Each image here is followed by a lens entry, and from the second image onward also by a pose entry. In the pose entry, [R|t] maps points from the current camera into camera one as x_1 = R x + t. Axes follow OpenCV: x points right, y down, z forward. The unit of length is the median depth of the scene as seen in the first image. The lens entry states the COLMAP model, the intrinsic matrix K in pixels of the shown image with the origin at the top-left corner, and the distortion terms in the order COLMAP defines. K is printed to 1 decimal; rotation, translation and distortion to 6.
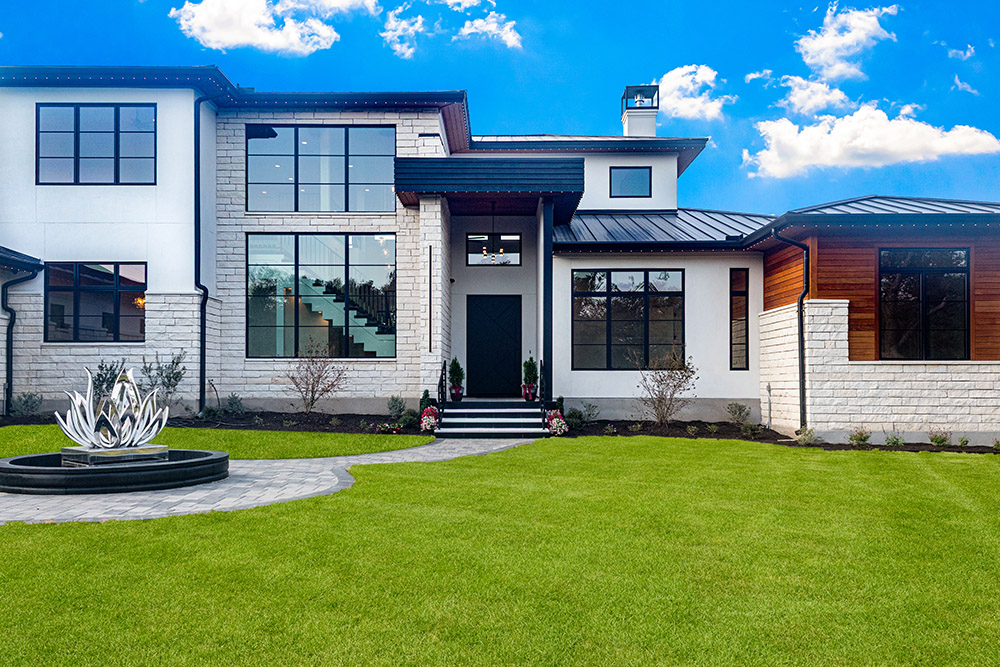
lens RADIAL K [[814.2, 0, 491.1], [0, 814.2, 367.2], [0, 0, 1]] dist [0.059185, -0.030843]
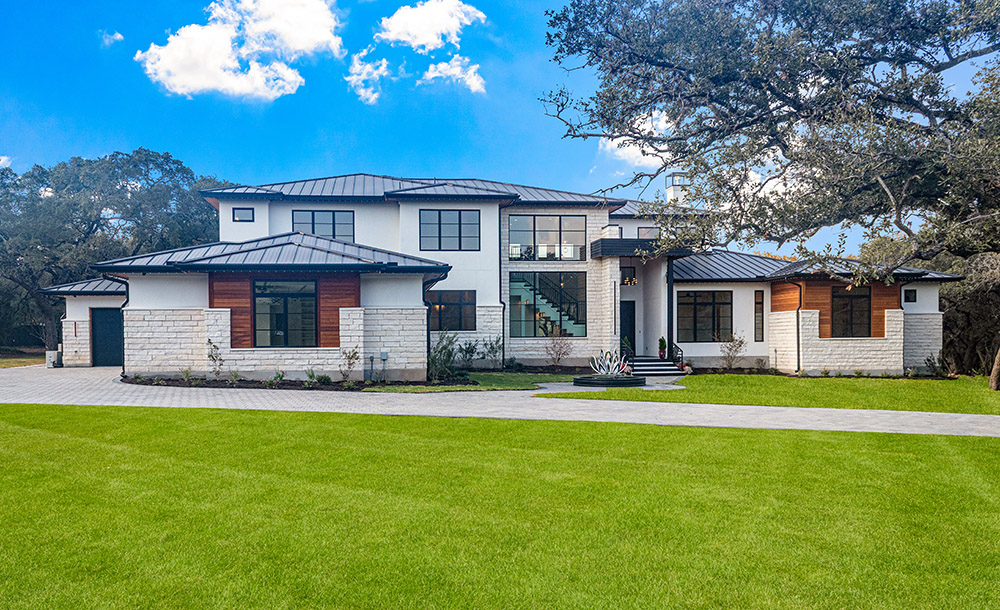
lens RADIAL K [[791.7, 0, 472.7], [0, 791.7, 362.7], [0, 0, 1]] dist [0.031665, 0.007550]
pose [[0.994258, -0.011743, 0.106360, -0.626741], [0.006869, 0.998914, 0.046077, -0.041170], [-0.106786, -0.045082, 0.993260, -0.894274]]
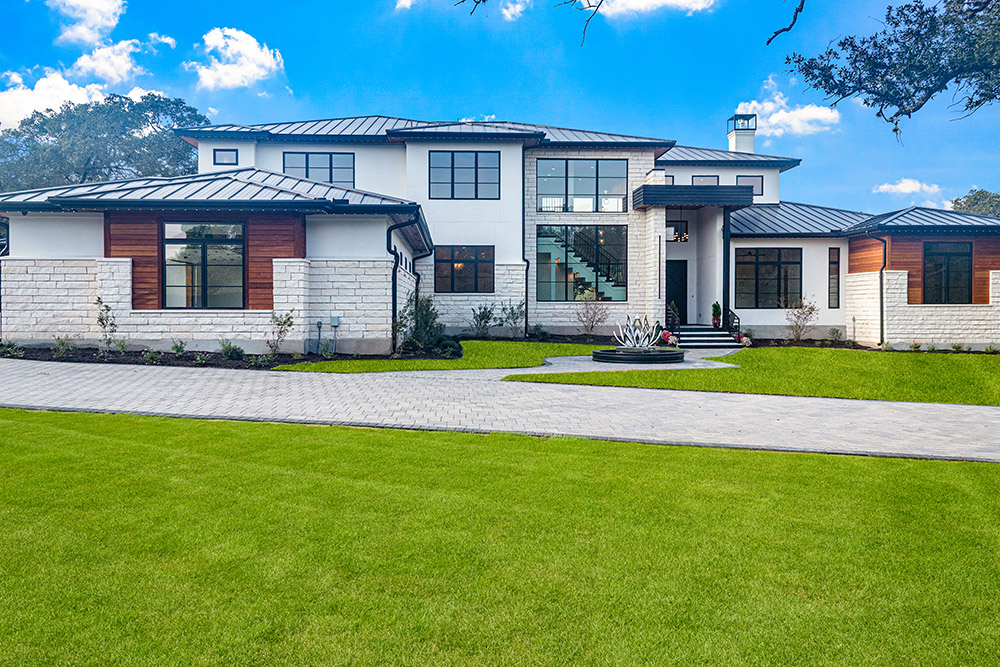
lens RADIAL K [[776.2, 0, 506.1], [0, 776.2, 324.1], [0, 0, 1]] dist [0.037883, -0.028029]
pose [[0.998750, -0.002191, 0.049927, -0.471582], [0.000200, 0.999206, 0.039842, -0.029871], [-0.049974, -0.039782, 0.997958, -0.596707]]
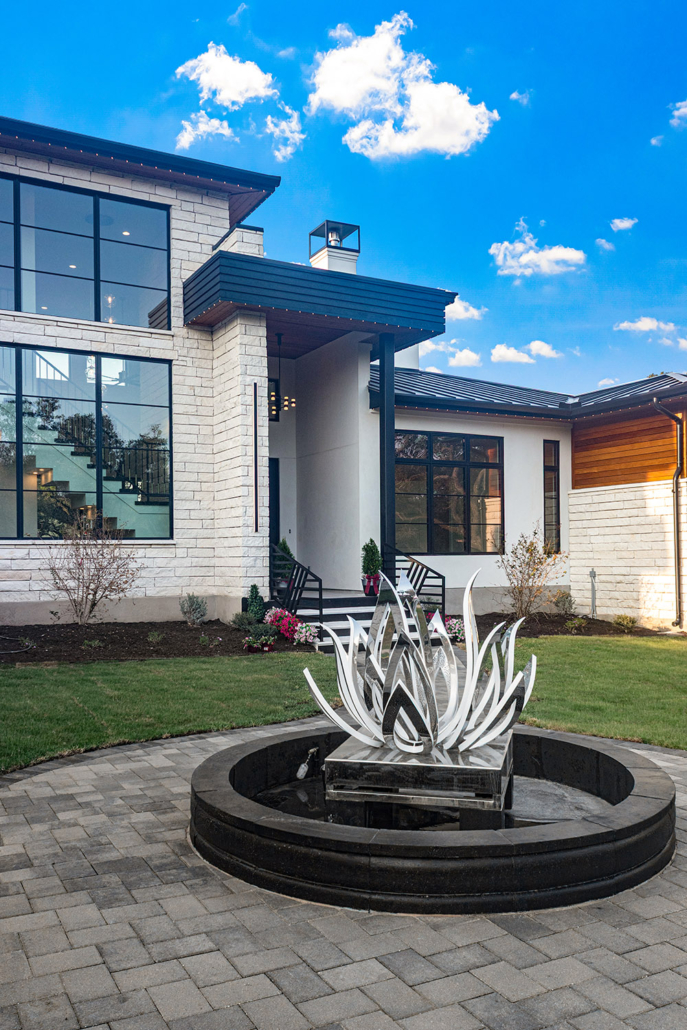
lens RADIAL K [[838.6, 0, 328.8], [0, 838.6, 546.4], [0, 0, 1]] dist [0.059185, -0.030843]
pose [[0.881447, -0.001823, 0.472279, -0.365511], [-0.001031, 0.999983, 0.005784, -0.010323], [-0.472281, -0.005585, 0.881430, 0.317866]]
